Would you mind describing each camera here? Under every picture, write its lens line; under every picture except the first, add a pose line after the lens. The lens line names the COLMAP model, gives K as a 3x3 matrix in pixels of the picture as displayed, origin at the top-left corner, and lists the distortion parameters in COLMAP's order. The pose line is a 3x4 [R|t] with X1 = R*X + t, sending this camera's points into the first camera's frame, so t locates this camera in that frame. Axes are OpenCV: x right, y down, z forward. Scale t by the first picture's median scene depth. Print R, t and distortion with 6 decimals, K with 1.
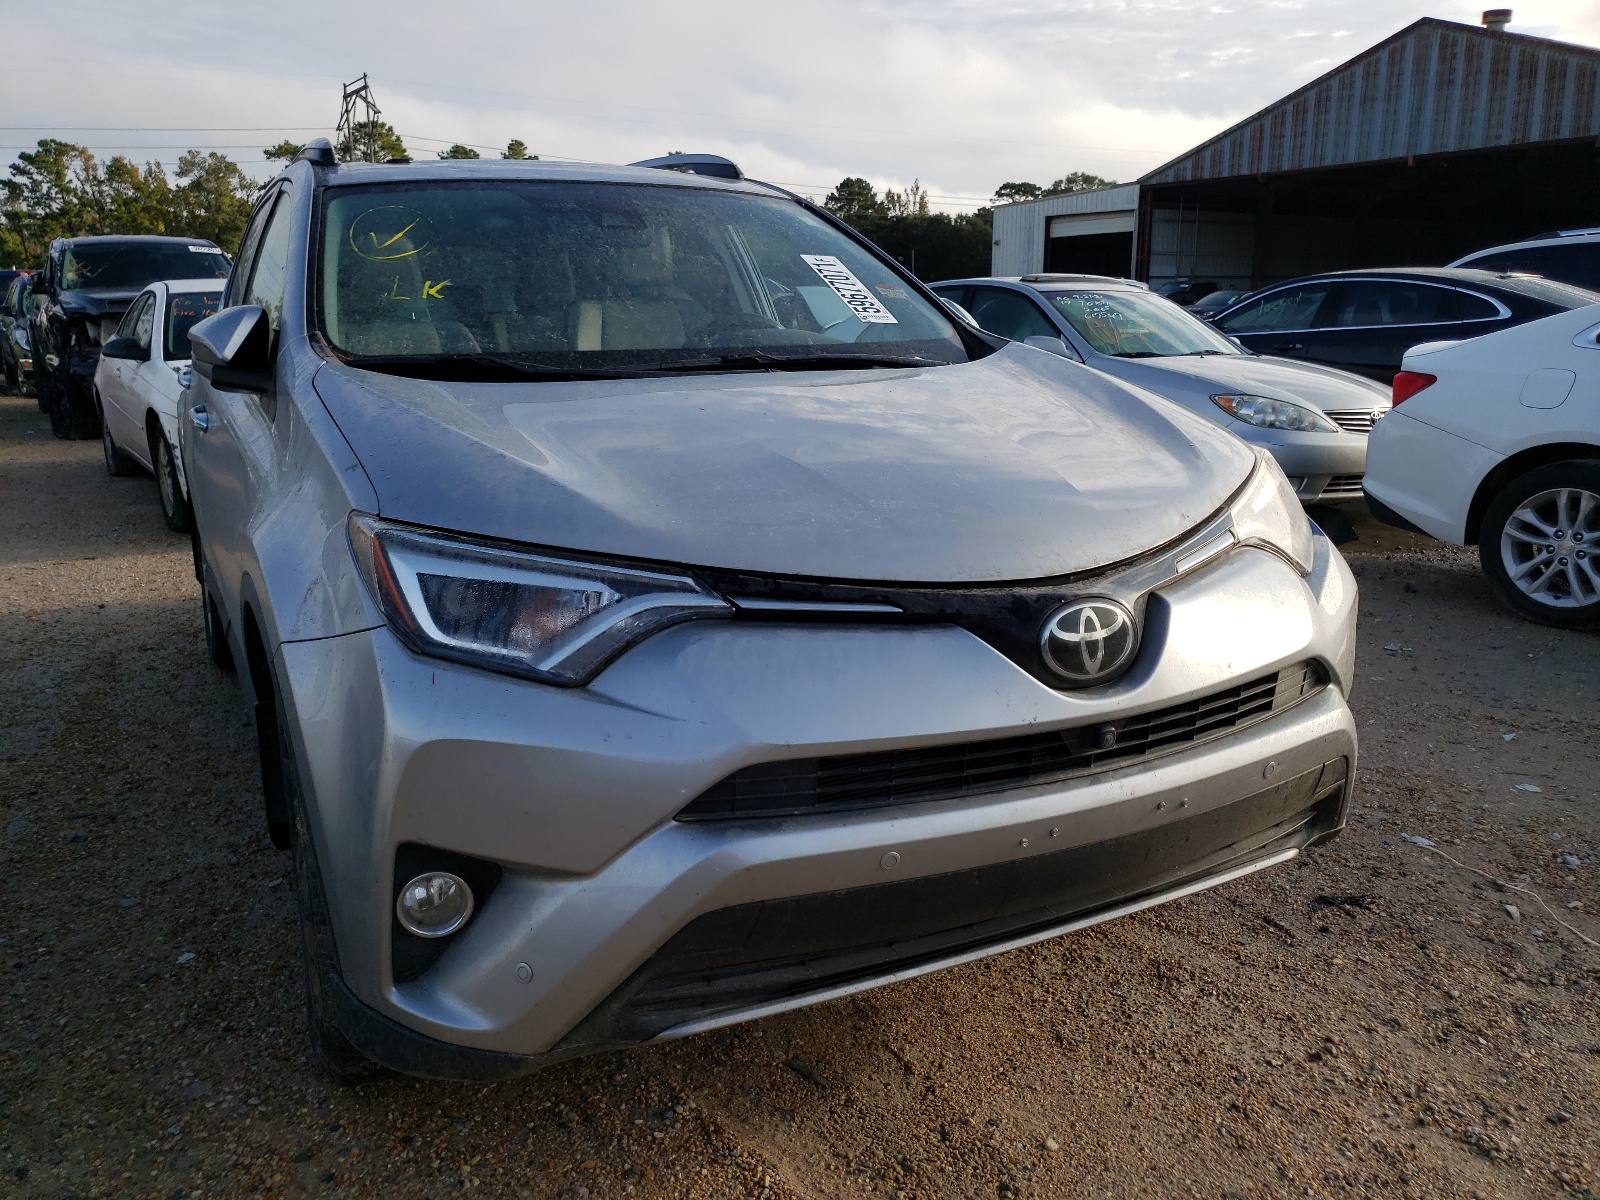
lens RADIAL K [[1219.5, 0, 789.9], [0, 1219.5, 604.5], [0, 0, 1]] dist [0.025187, -0.001304]
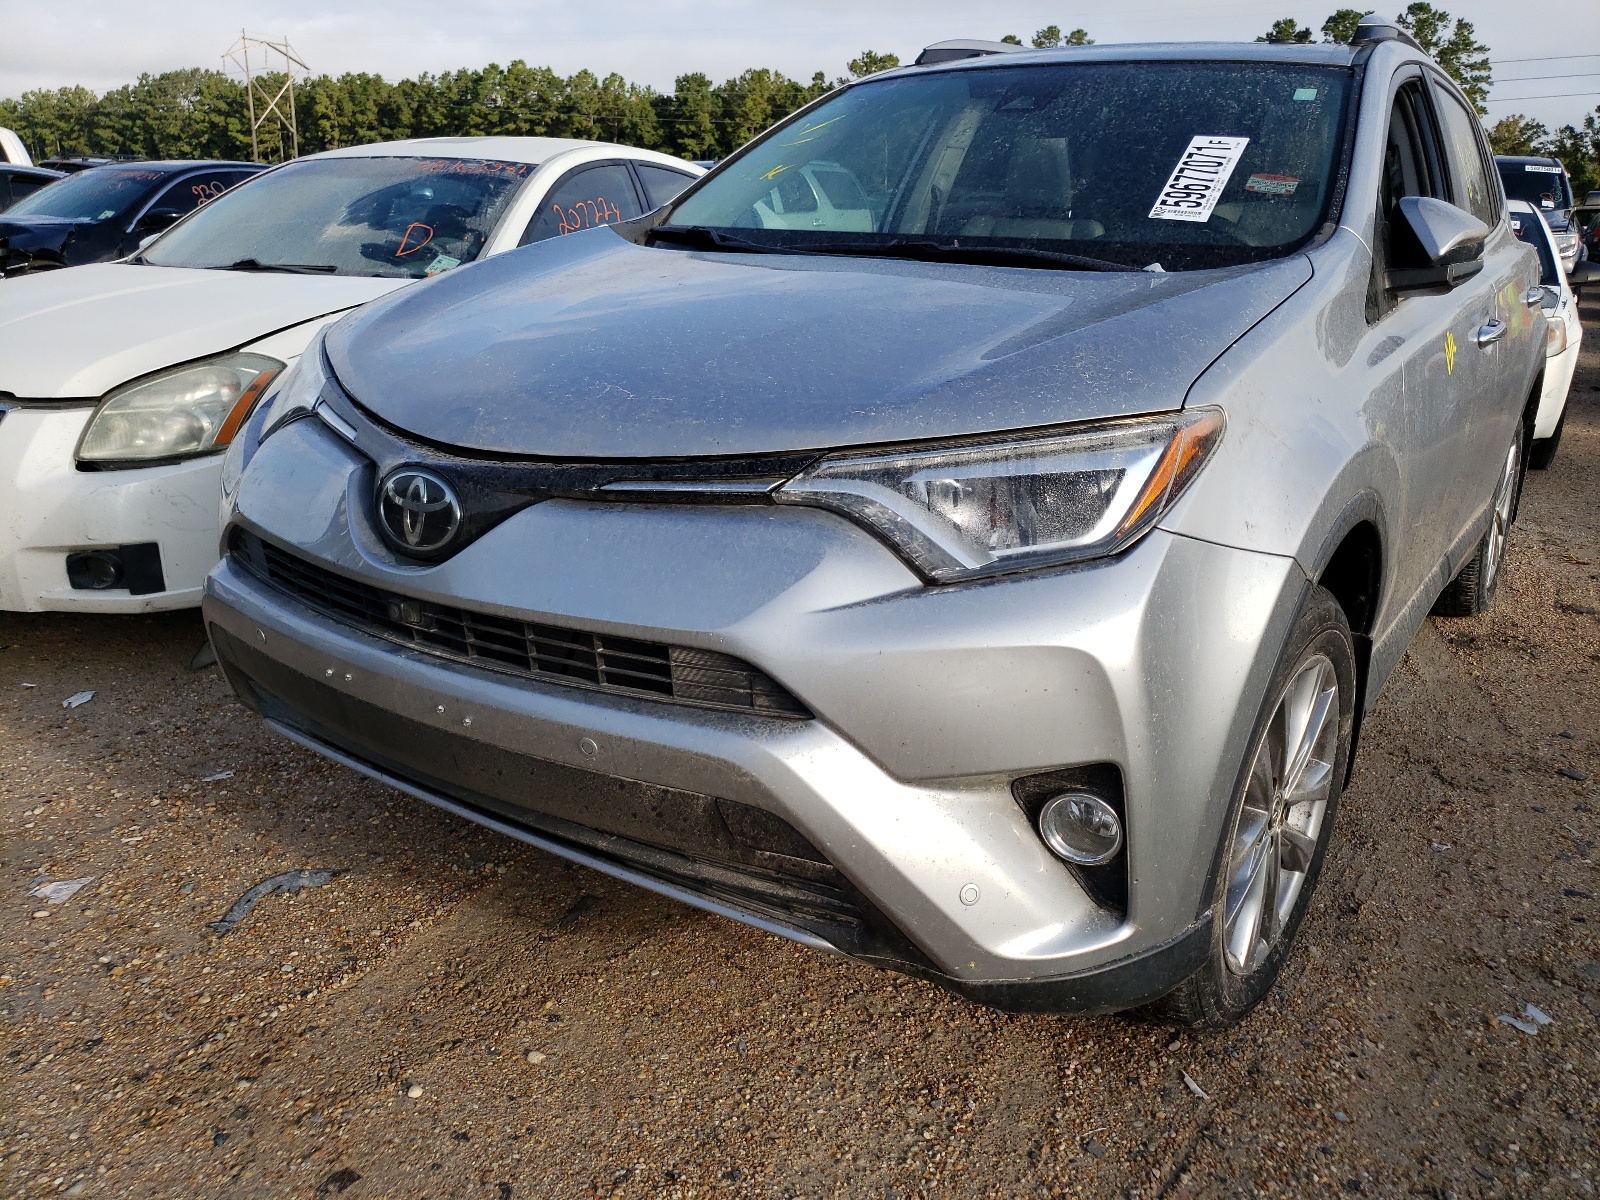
lens RADIAL K [[1219.5, 0, 790.7], [0, 1219.5, 598.4], [0, 0, 1]] dist [0.025187, -0.001304]
pose [[0.471813, 0.271185, -0.838959, 0.961651], [-0.231512, 0.956241, 0.178898, -0.114864], [0.850761, 0.109823, 0.513949, 0.604018]]
